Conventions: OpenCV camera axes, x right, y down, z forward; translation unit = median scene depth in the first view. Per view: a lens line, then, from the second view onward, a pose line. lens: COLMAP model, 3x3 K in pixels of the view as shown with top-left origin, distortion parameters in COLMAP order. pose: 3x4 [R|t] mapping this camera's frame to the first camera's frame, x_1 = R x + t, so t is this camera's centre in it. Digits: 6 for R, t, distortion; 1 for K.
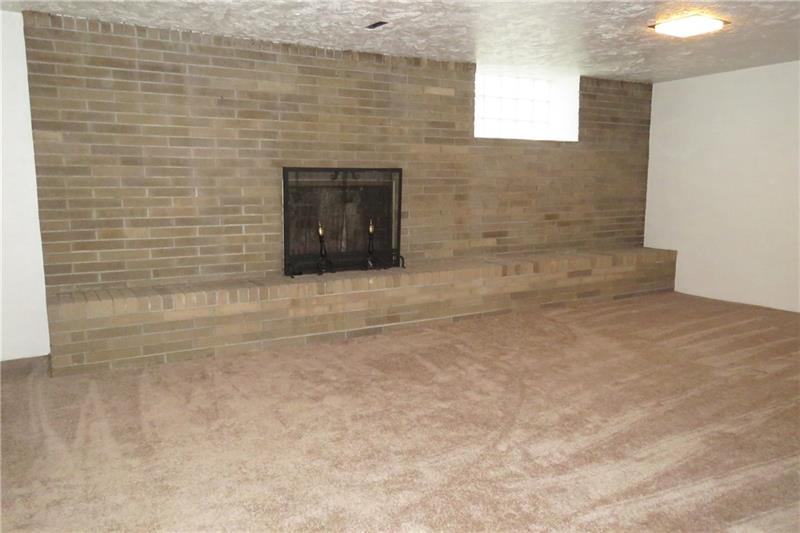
lens RADIAL K [[631.6, 0, 400.0], [0, 631.6, 266.5], [0, 0, 1]] dist [0.008835, 0.000211]
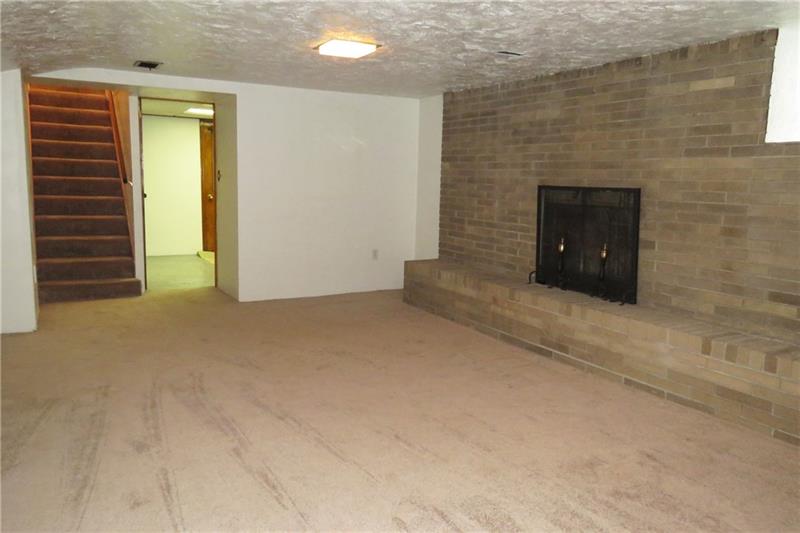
lens RADIAL K [[631.6, 0, 400.0], [0, 631.6, 266.5], [0, 0, 1]] dist [0.008835, 0.000211]
pose [[-0.030954, 0.138631, -0.989860, 0.897639], [-0.157974, 0.977209, 0.141799, -0.128832], [0.986958, 0.160761, -0.008348, 0.744194]]
